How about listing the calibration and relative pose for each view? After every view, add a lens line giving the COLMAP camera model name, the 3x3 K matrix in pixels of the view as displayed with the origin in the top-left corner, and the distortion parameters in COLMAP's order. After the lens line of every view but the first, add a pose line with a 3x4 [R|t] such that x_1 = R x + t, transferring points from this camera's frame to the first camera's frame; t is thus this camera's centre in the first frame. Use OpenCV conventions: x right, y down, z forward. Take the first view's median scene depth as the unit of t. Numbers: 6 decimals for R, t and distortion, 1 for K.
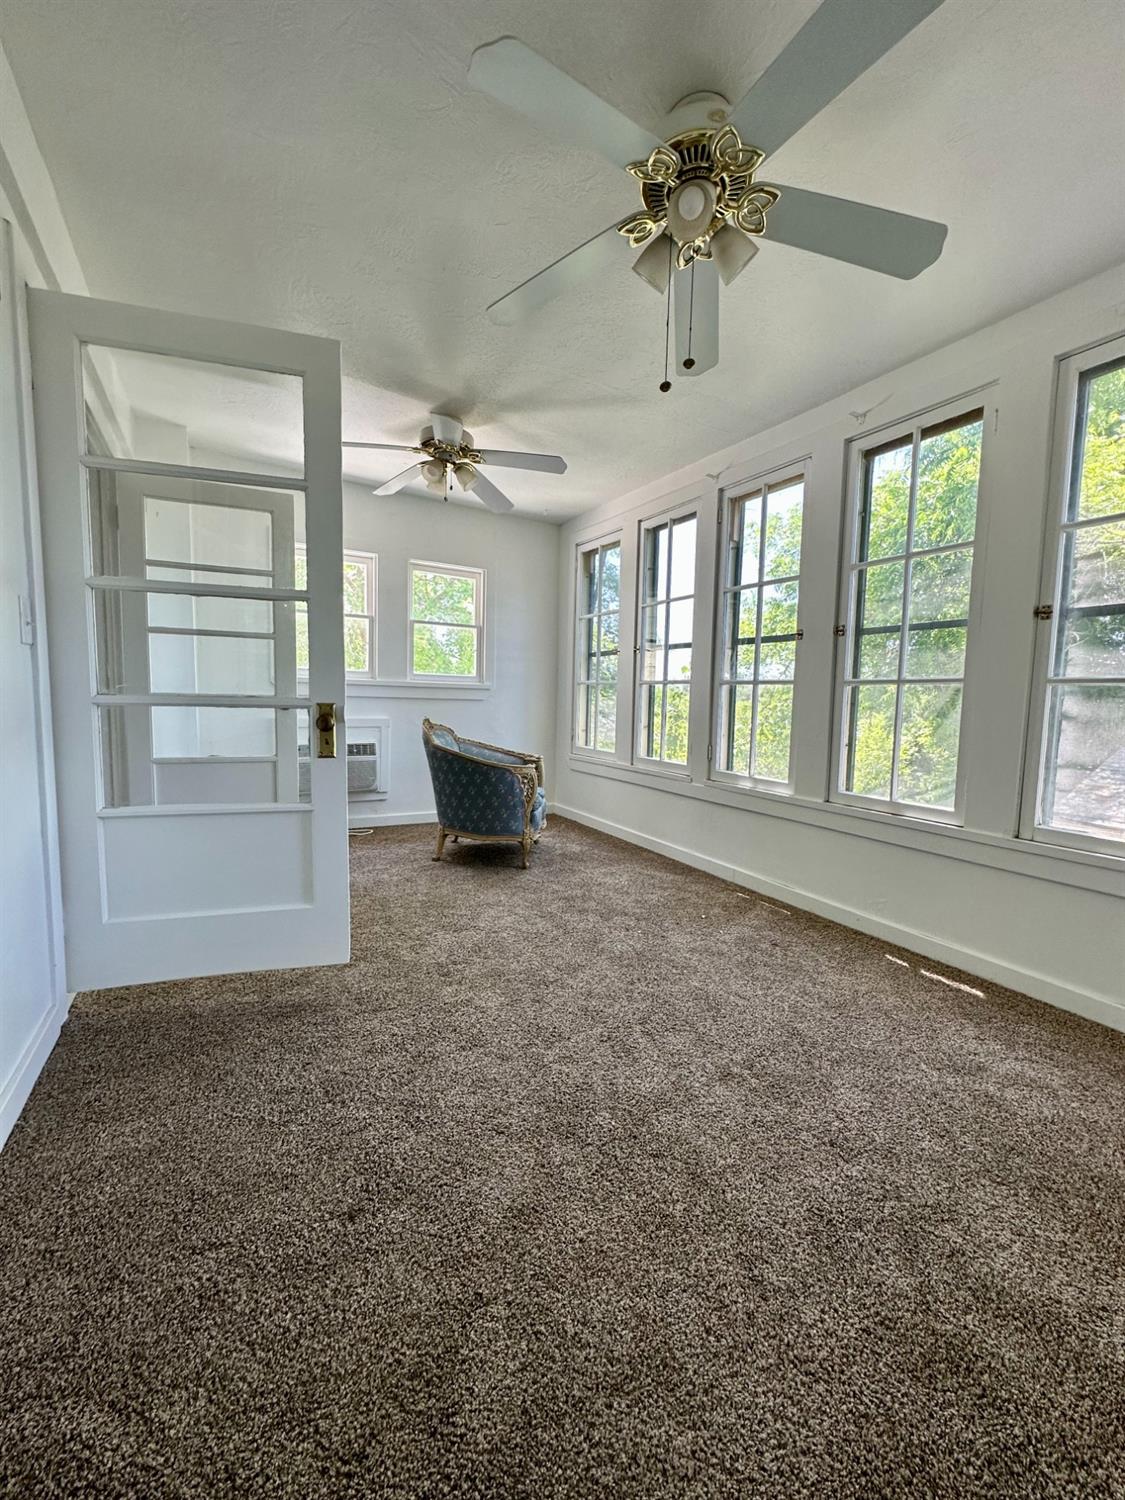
lens RADIAL K [[594.5, 0, 563.8], [0, 594.5, 747.4], [0, 0, 1]] dist [-0.001663, -0.000003]
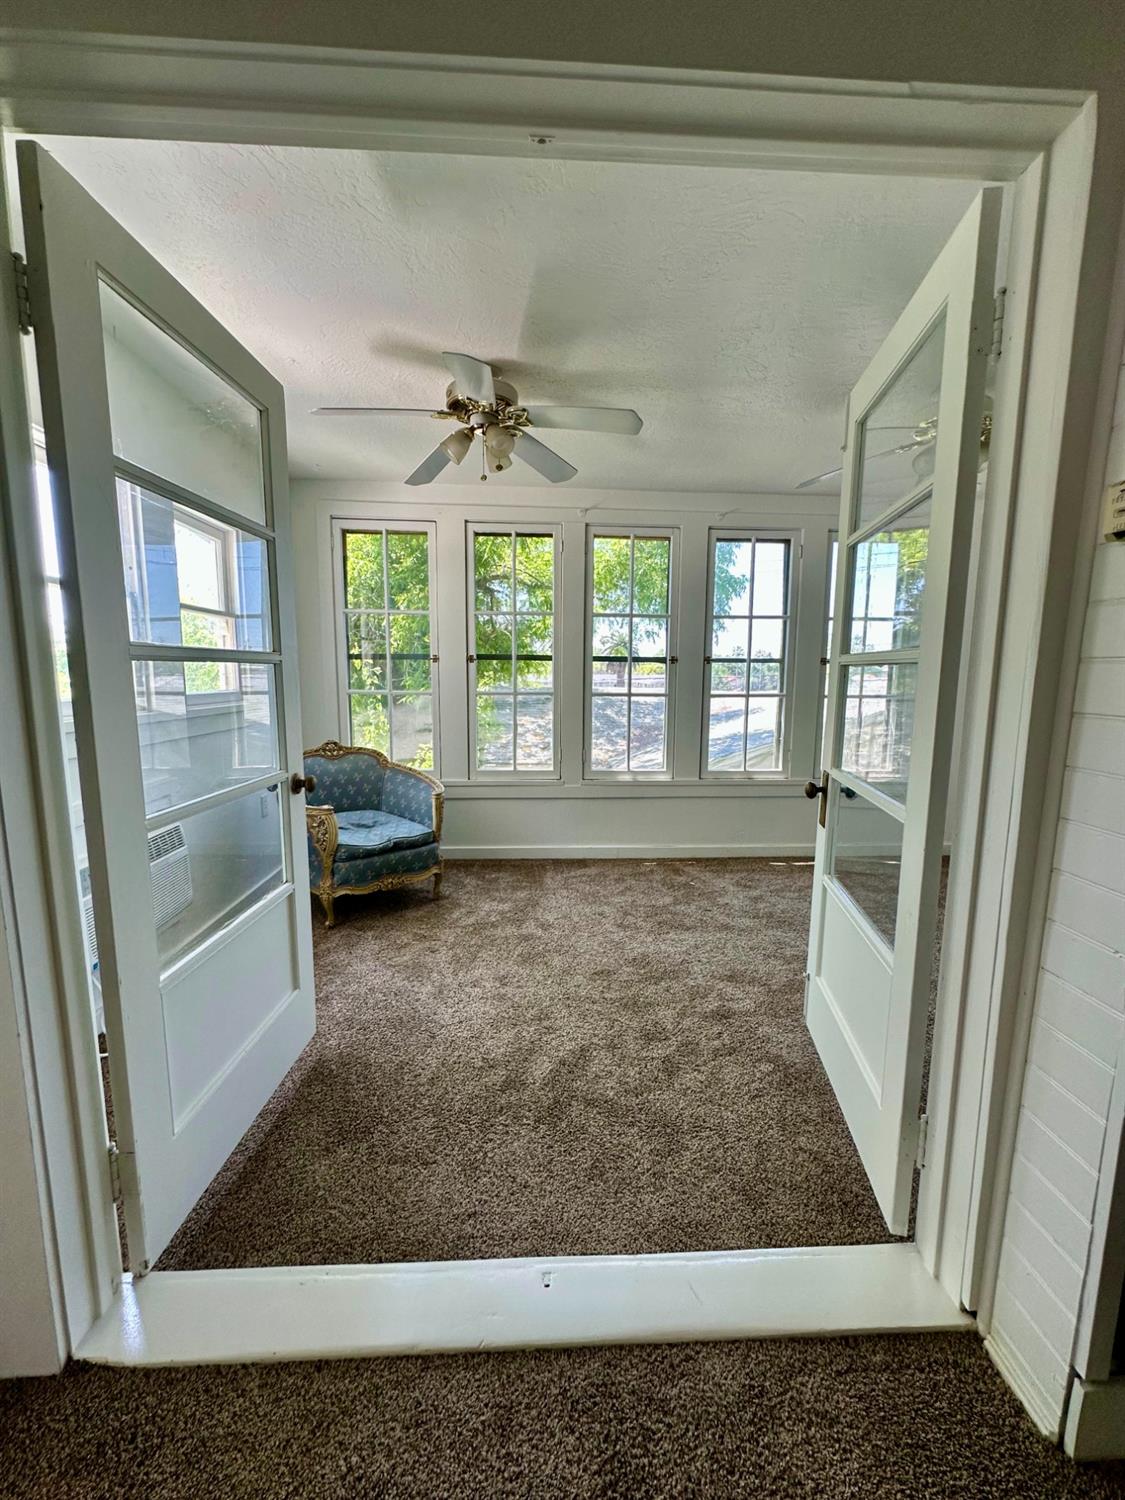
lens RADIAL K [[594.5, 0, 565.4], [0, 594.5, 750.5], [0, 0, 1]] dist [-0.001663, -0.000003]
pose [[0.455030, -0.141497, 0.879162, -0.867903], [0.084285, 0.989706, 0.115665, -0.153648], [-0.886478, 0.021470, 0.462272, 0.566337]]
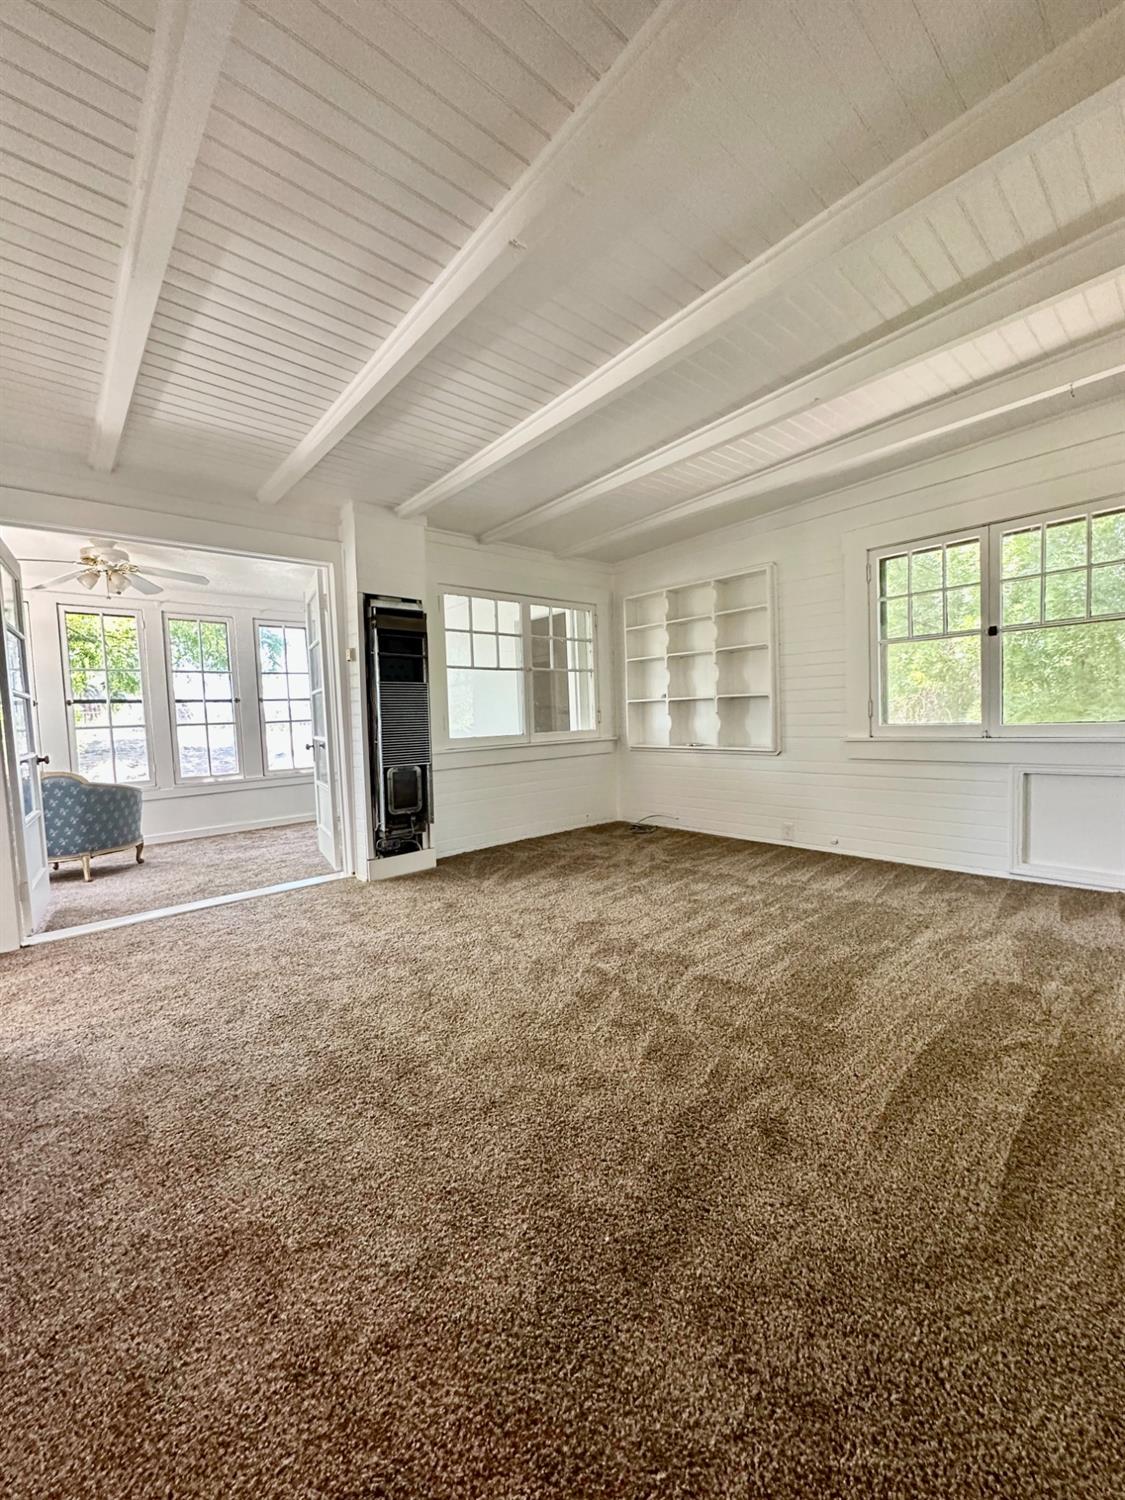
lens RADIAL K [[594.5, 0, 562.5], [0, 594.5, 750.0], [0, 0, 1]] dist [-0.001663, -0.000003]
pose [[-0.213423, -0.082207, 0.973495, -1.776892], [0.116671, 0.987178, 0.108940, -0.105455], [-0.969968, 0.136829, -0.201095, 0.316557]]
